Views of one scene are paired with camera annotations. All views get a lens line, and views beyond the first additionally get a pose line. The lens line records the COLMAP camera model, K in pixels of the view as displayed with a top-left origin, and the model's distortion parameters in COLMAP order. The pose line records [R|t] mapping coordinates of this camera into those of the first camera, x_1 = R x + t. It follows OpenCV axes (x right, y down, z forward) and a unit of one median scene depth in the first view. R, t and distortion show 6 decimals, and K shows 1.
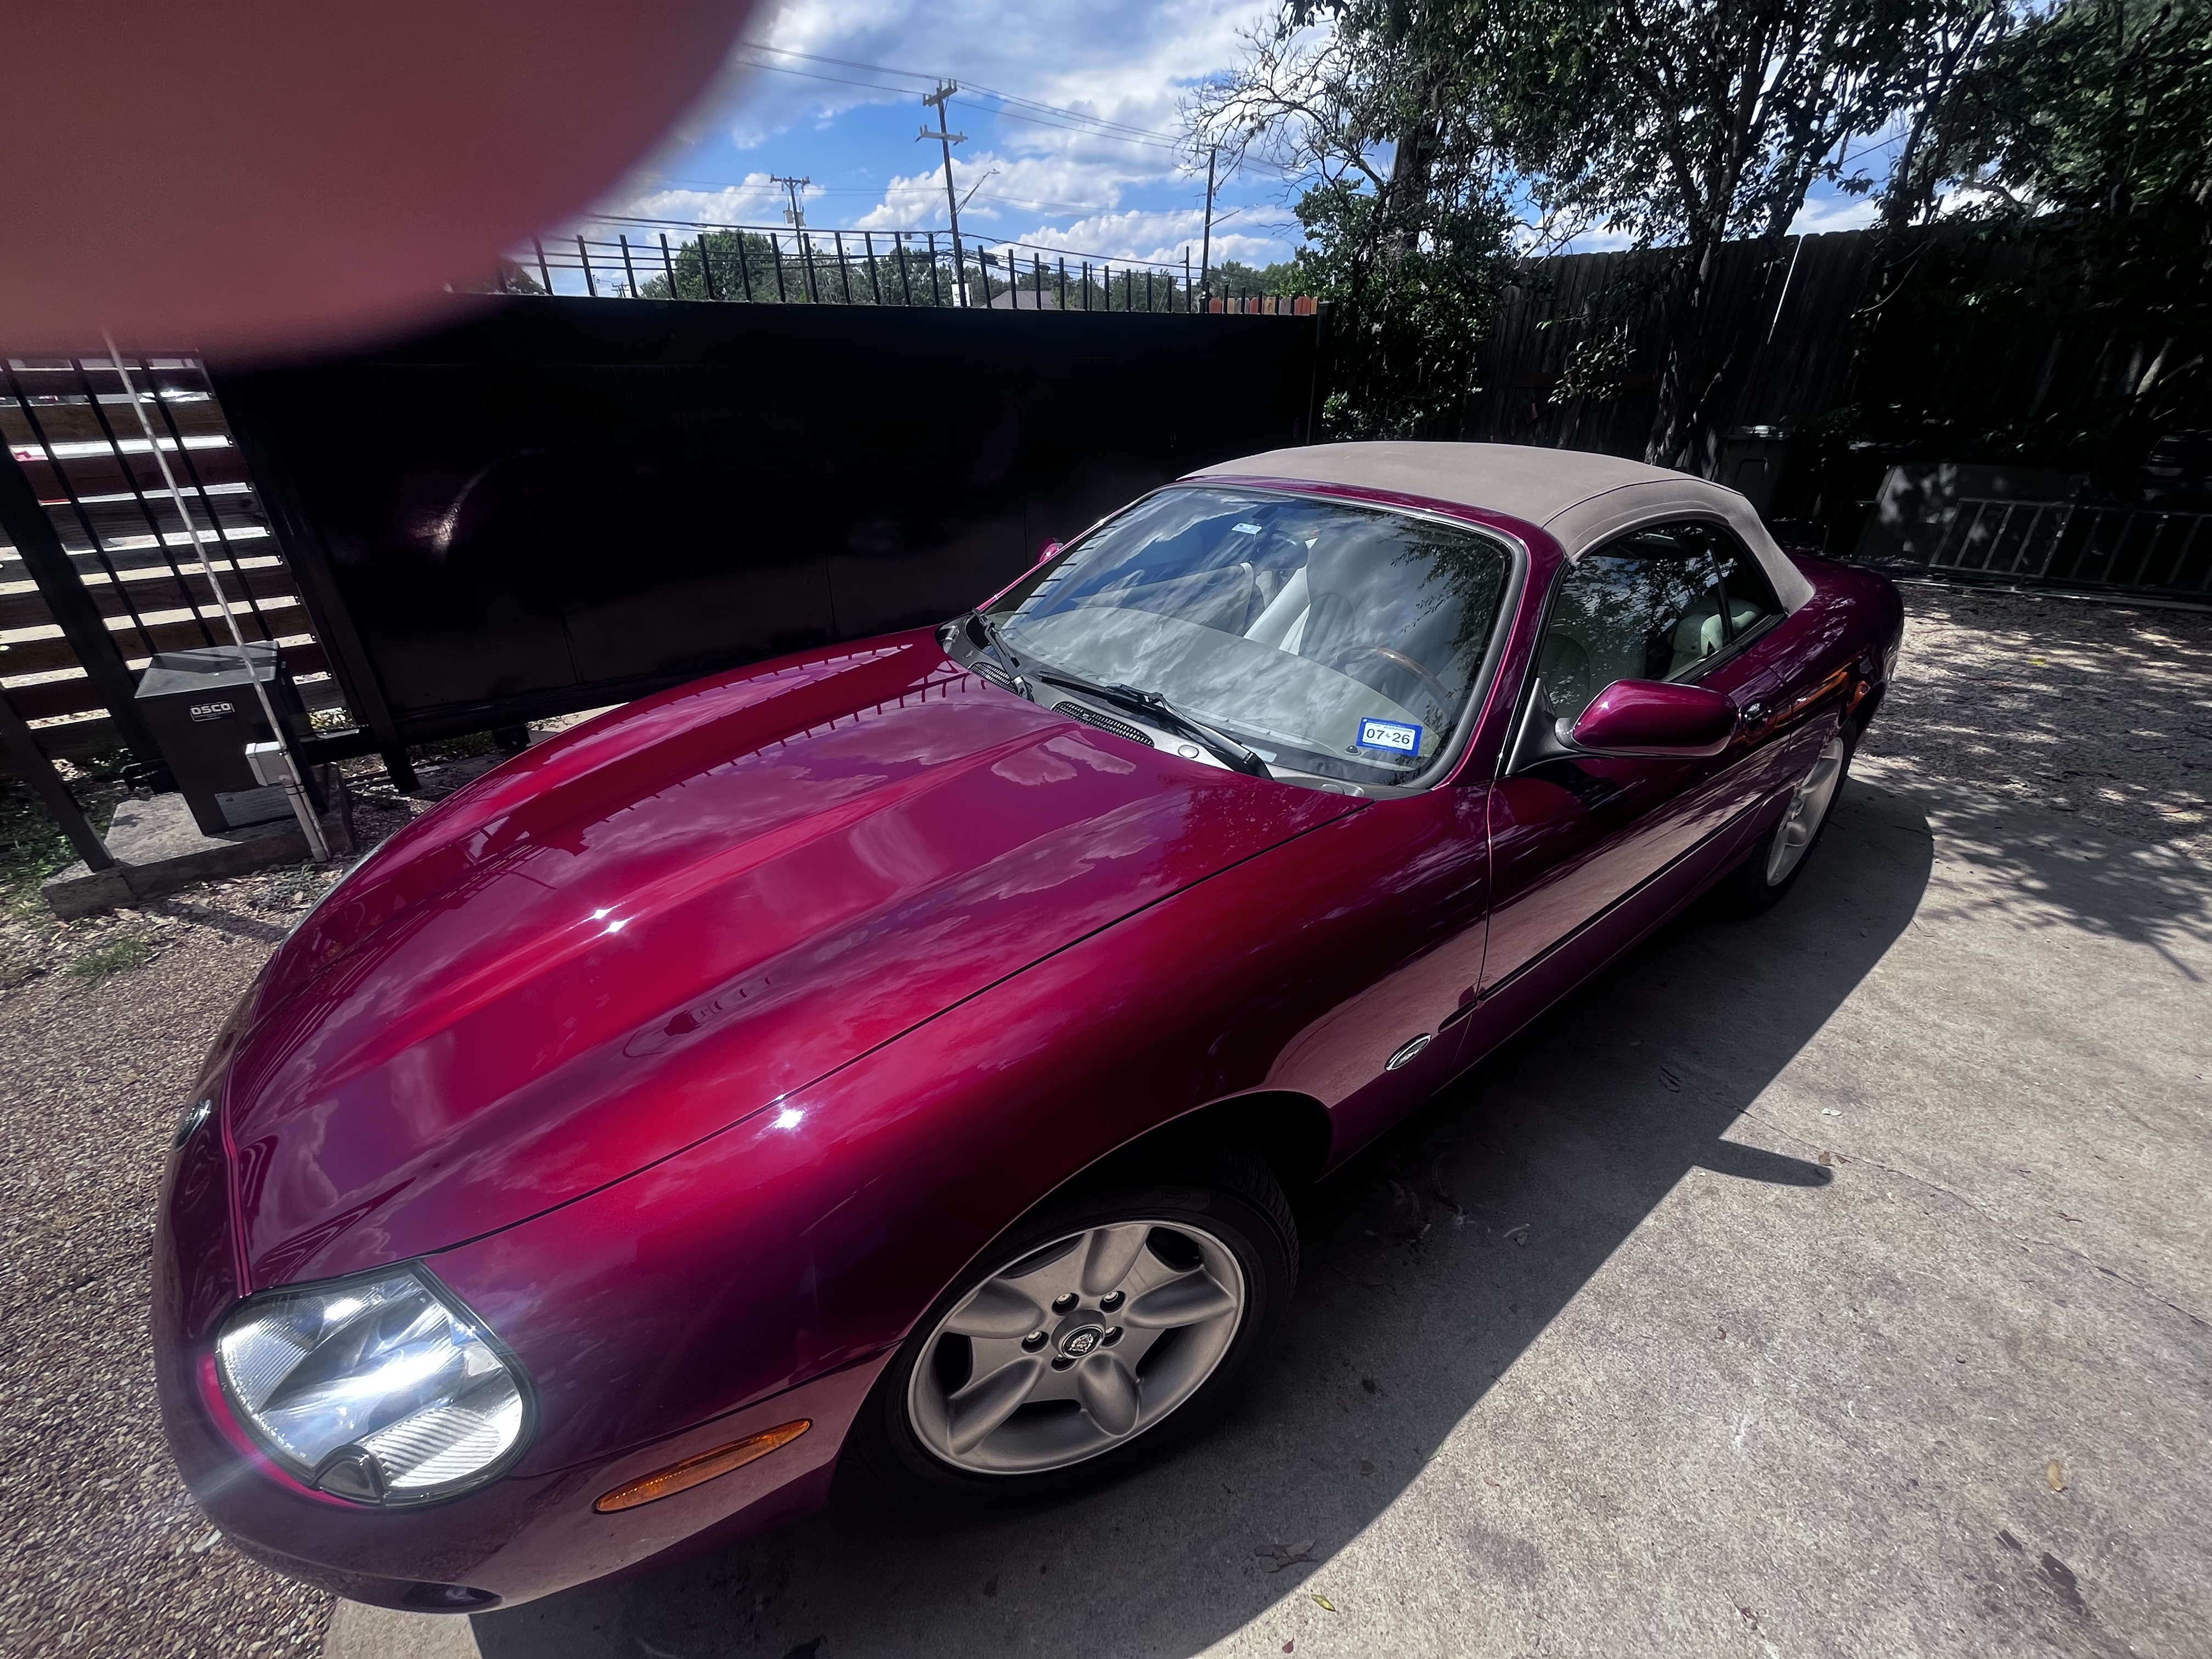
lens RADIAL K [[896.8, 0, 1113.8], [0, 896.8, 819.9], [0, 0, 1]] dist [-0.002701, -0.000335]
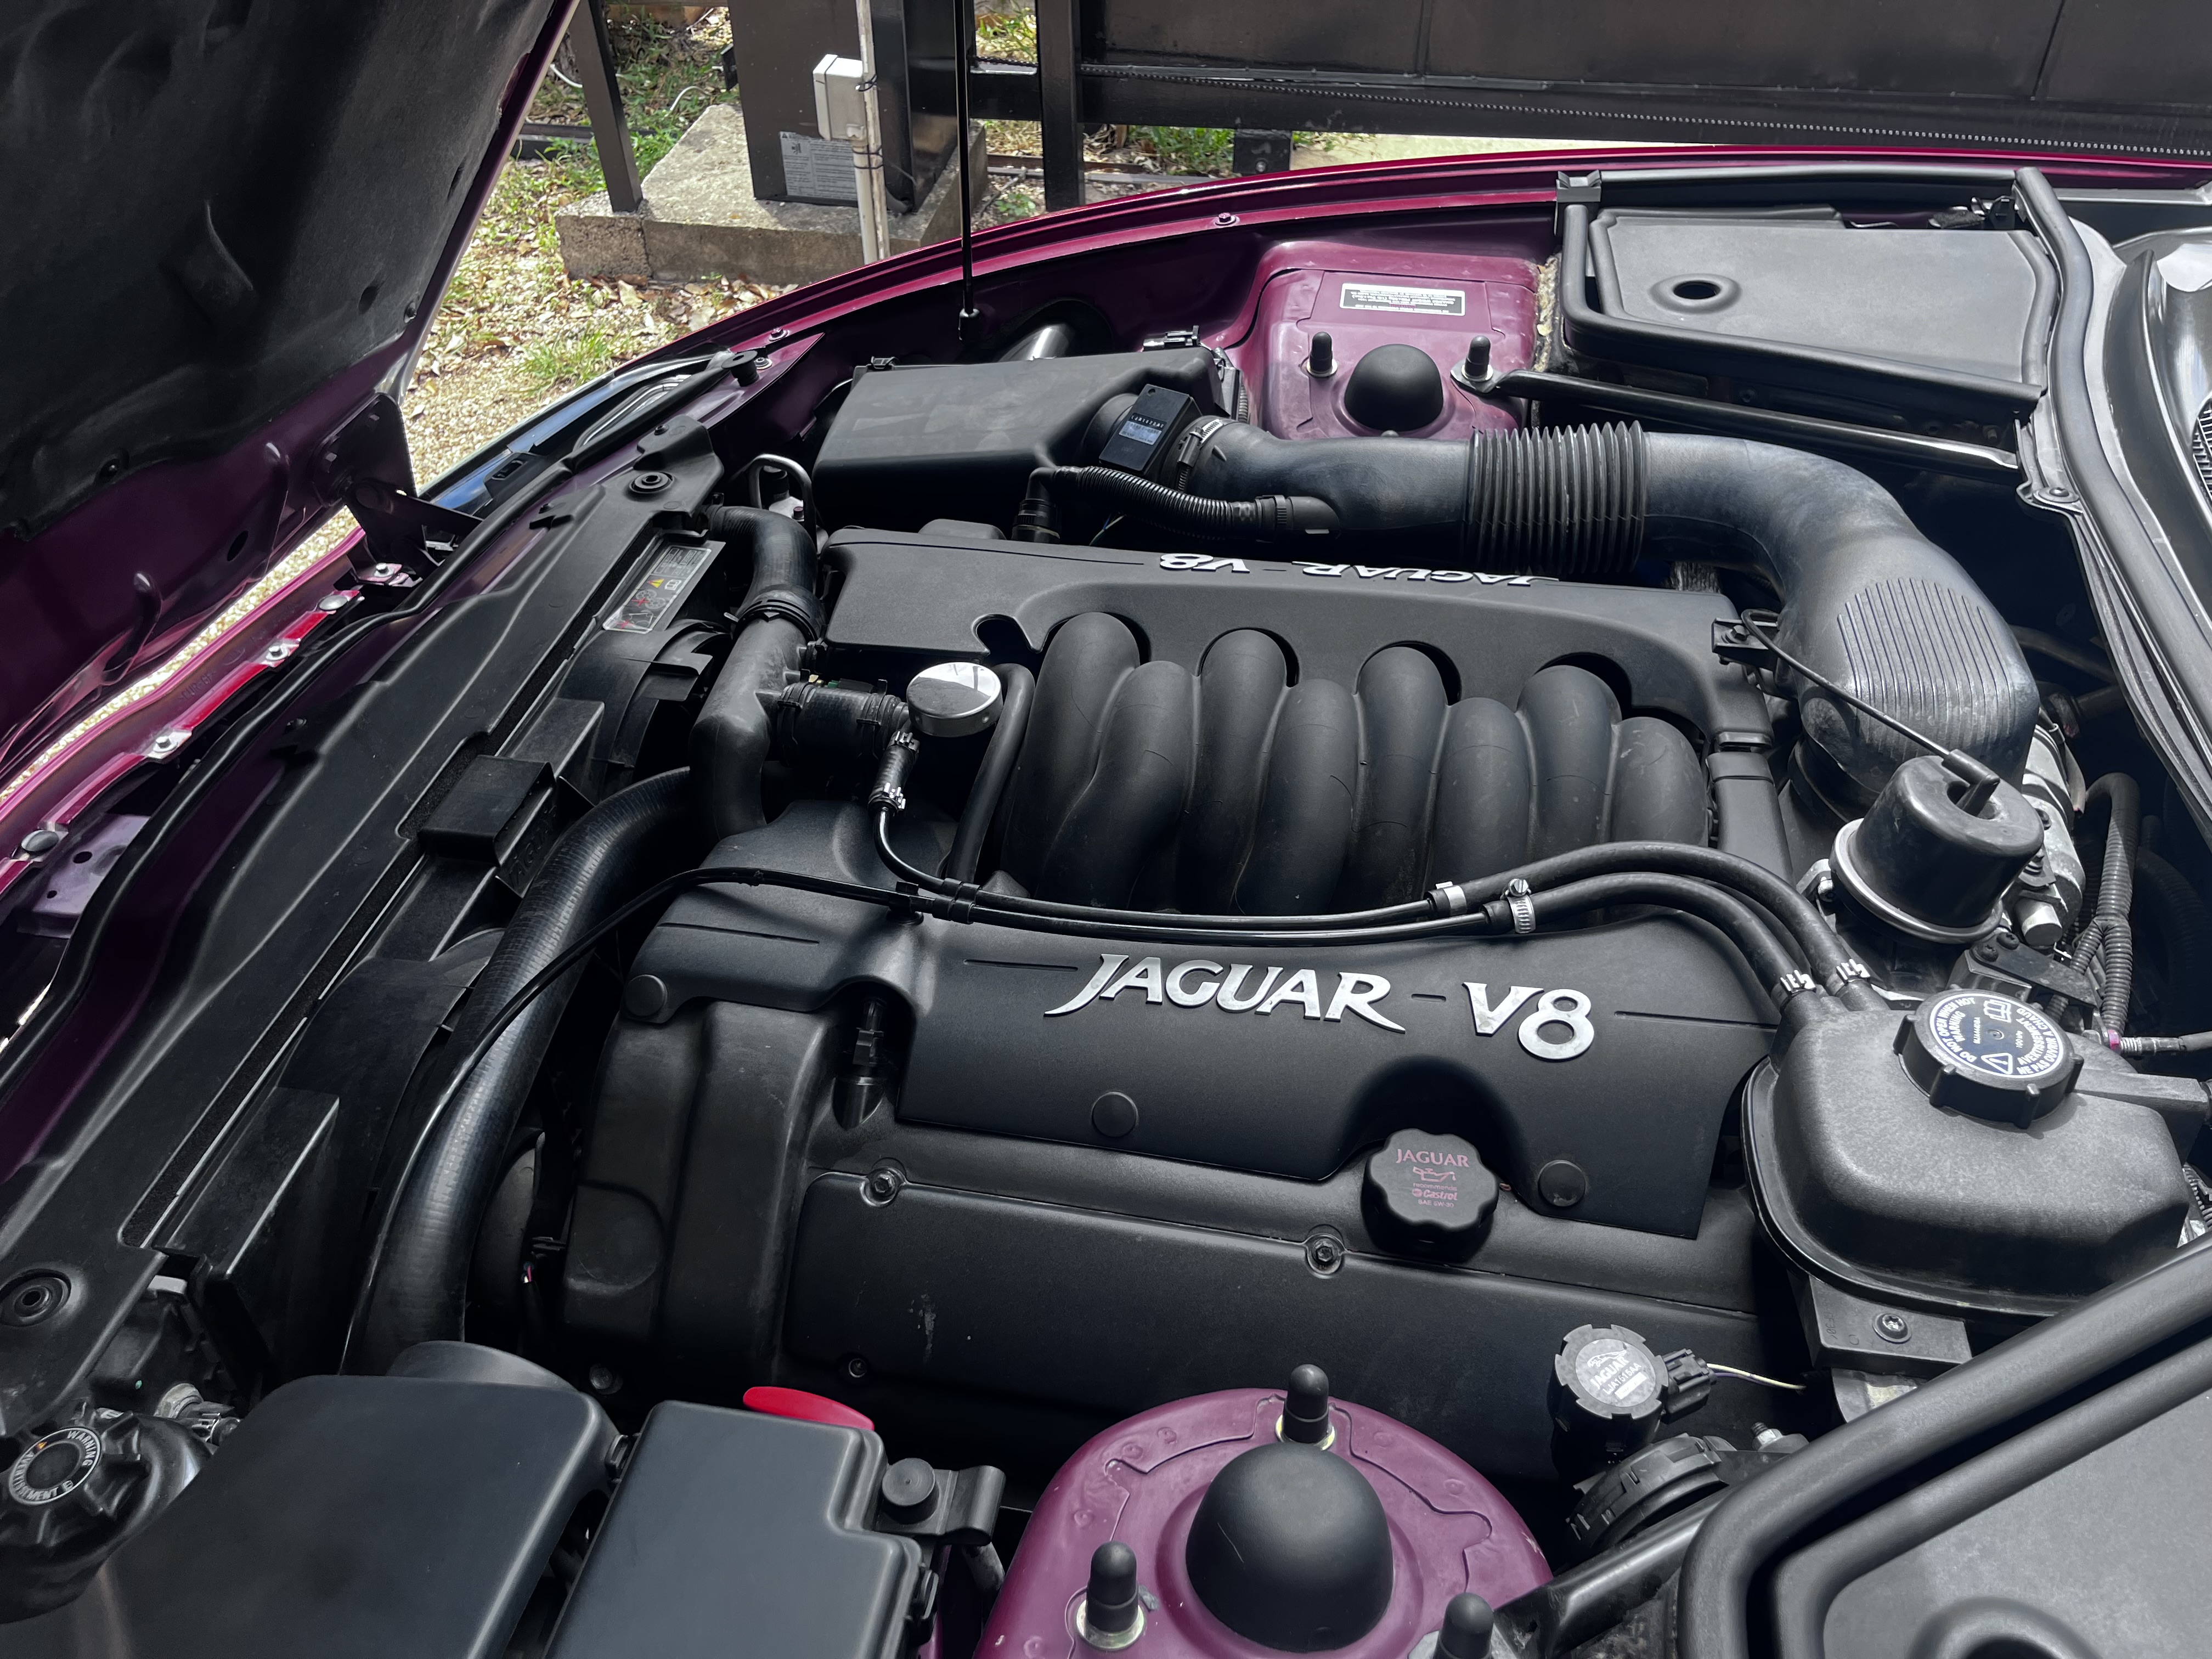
lens RADIAL K [[1656.4, 0, 1106.0], [0, 1656.4, 829.5], [0, 0, 1]] dist [0.050686, -0.067136]
pose [[0.679278, 0.477943, -0.556912, -0.045188], [-0.328837, 0.876638, 0.351243, -0.082653], [0.656085, -0.055459, 0.752647, 0.304333]]
